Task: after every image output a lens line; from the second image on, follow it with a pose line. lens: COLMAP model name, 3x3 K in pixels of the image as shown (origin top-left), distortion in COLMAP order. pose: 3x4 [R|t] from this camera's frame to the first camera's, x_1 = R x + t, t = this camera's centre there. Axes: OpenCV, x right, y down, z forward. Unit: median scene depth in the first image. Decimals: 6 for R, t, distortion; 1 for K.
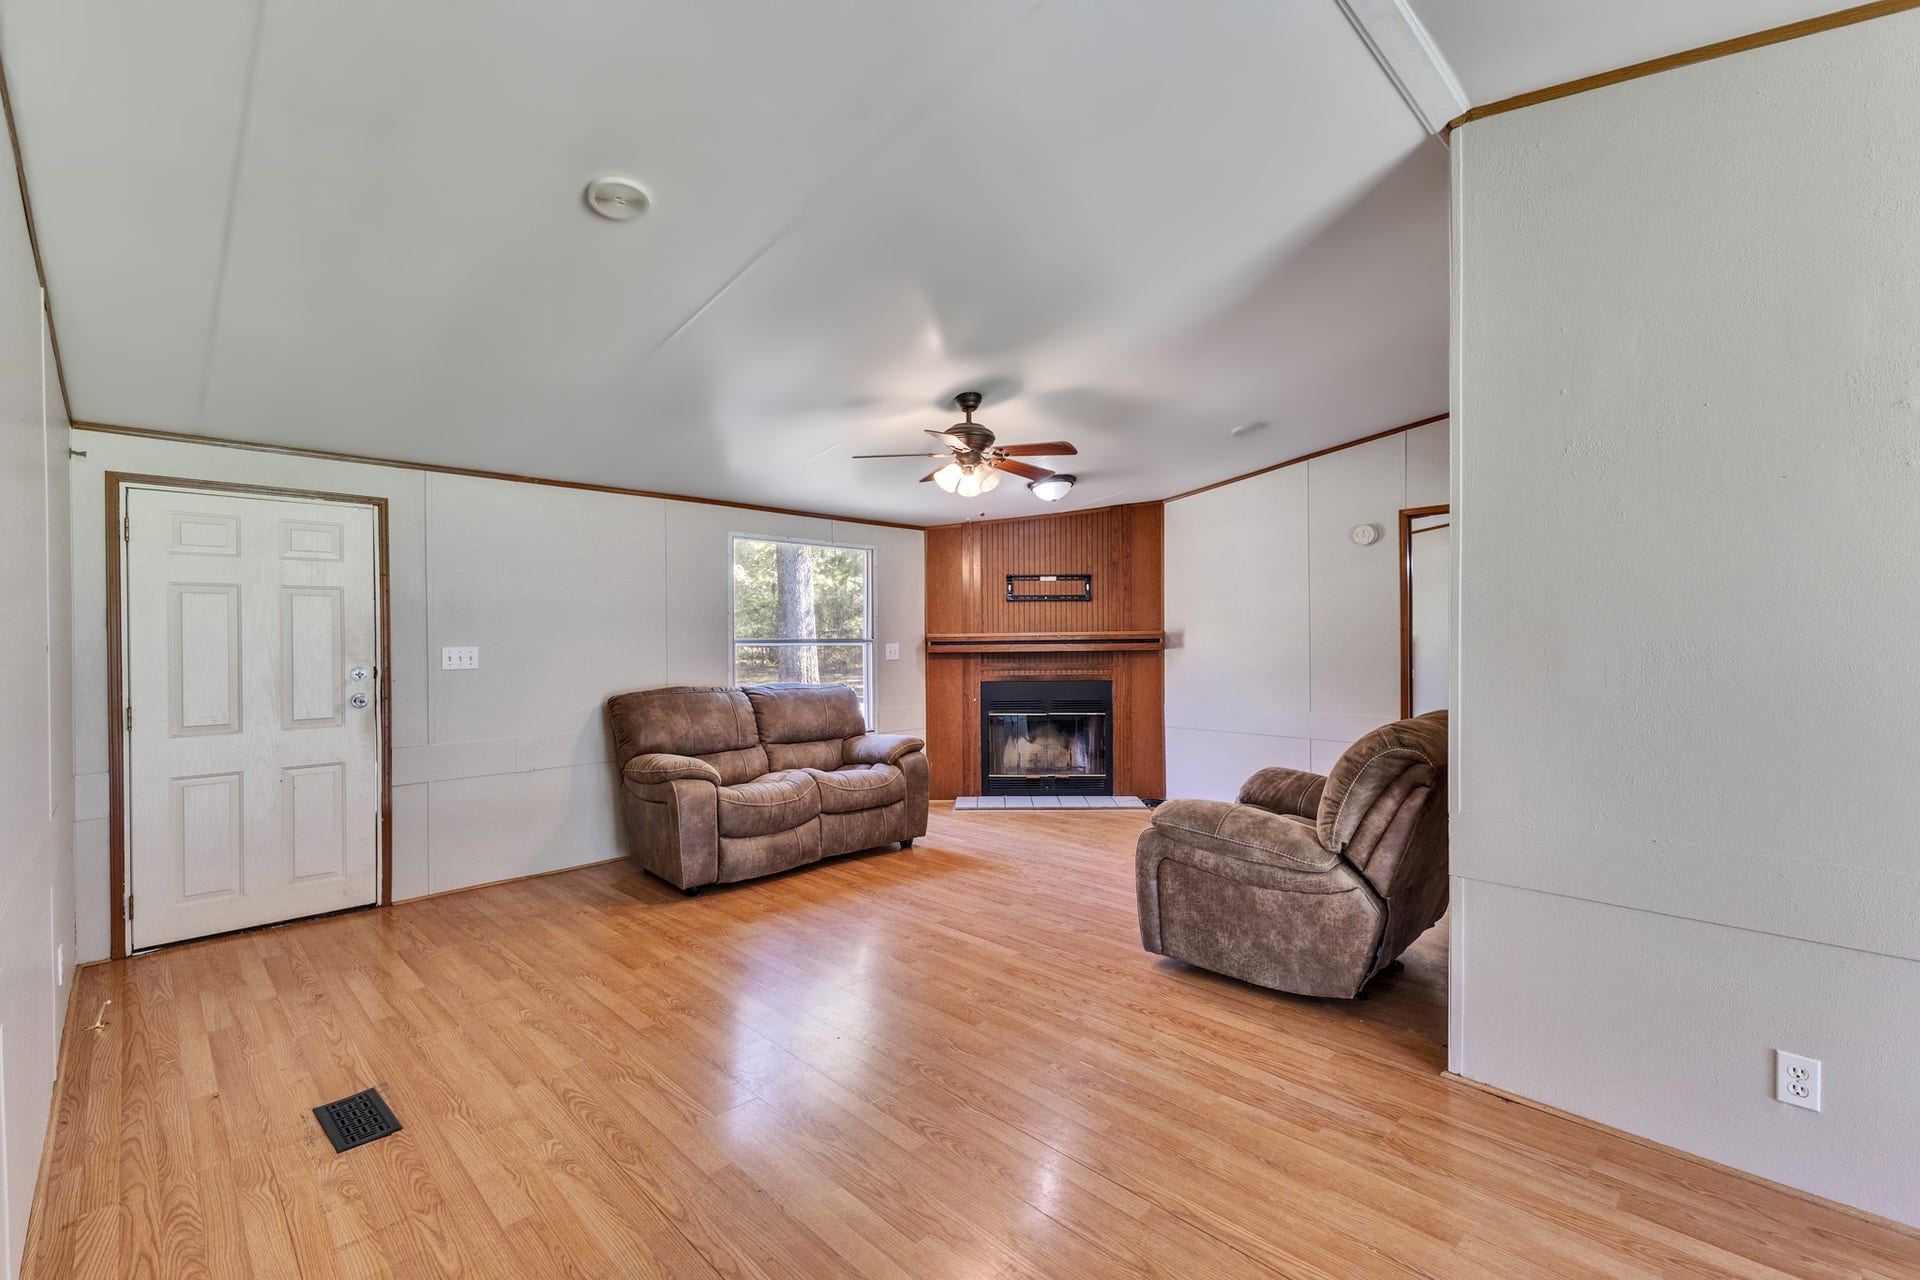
lens RADIAL K [[826.9, 0, 960.4], [0, 826.9, 640.1], [0, 0, 1]] dist [0.008560, -0.000364]
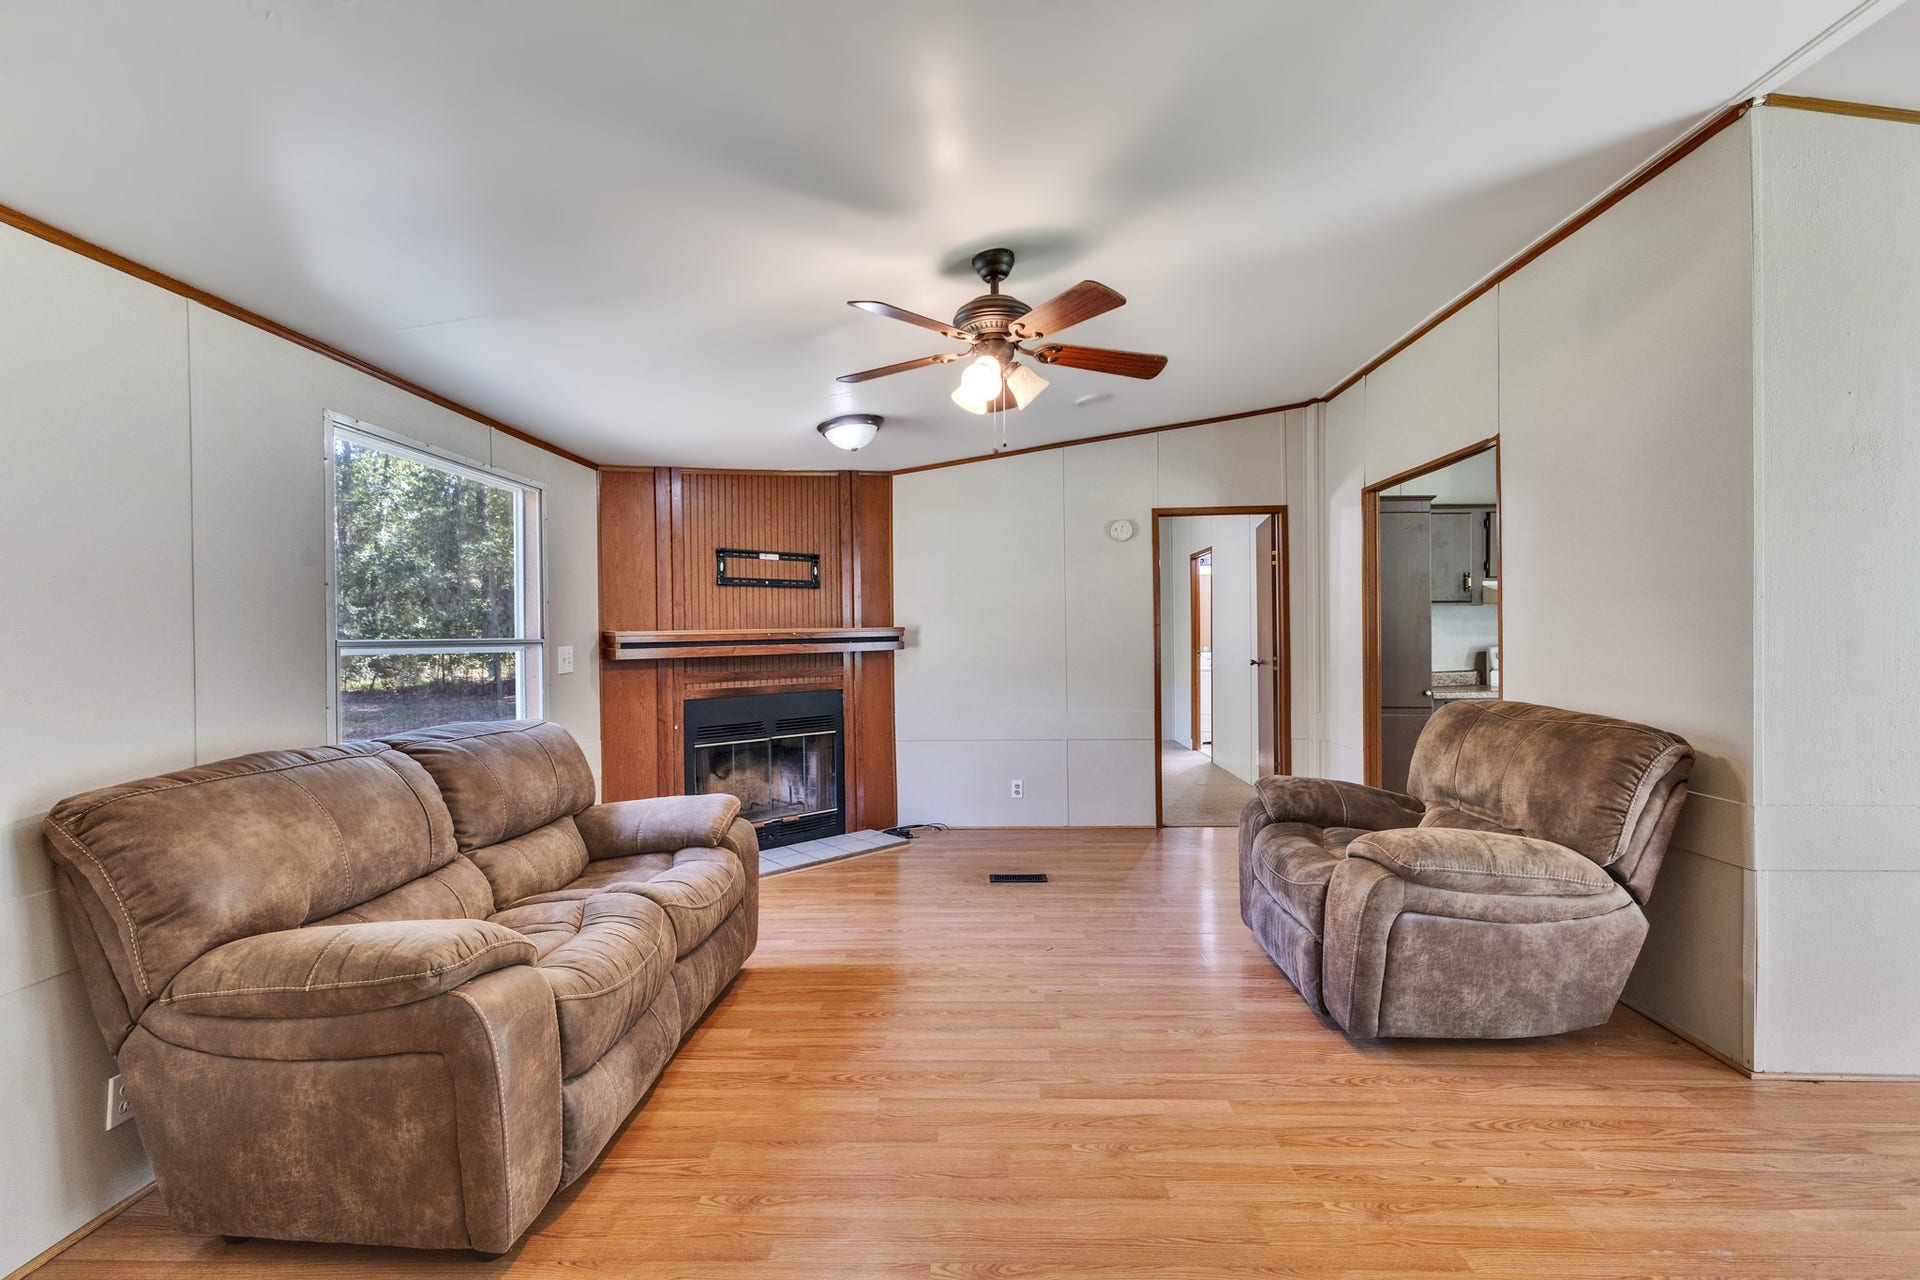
lens RADIAL K [[826.9, 0, 960.7], [0, 826.9, 640.4], [0, 0, 1]] dist [0.008560, -0.000364]
pose [[0.729826, -0.008747, 0.683577, -0.343844], [0.009171, 0.999953, 0.003004, 0.000531], [-0.683572, 0.004077, 0.729872, 0.416957]]
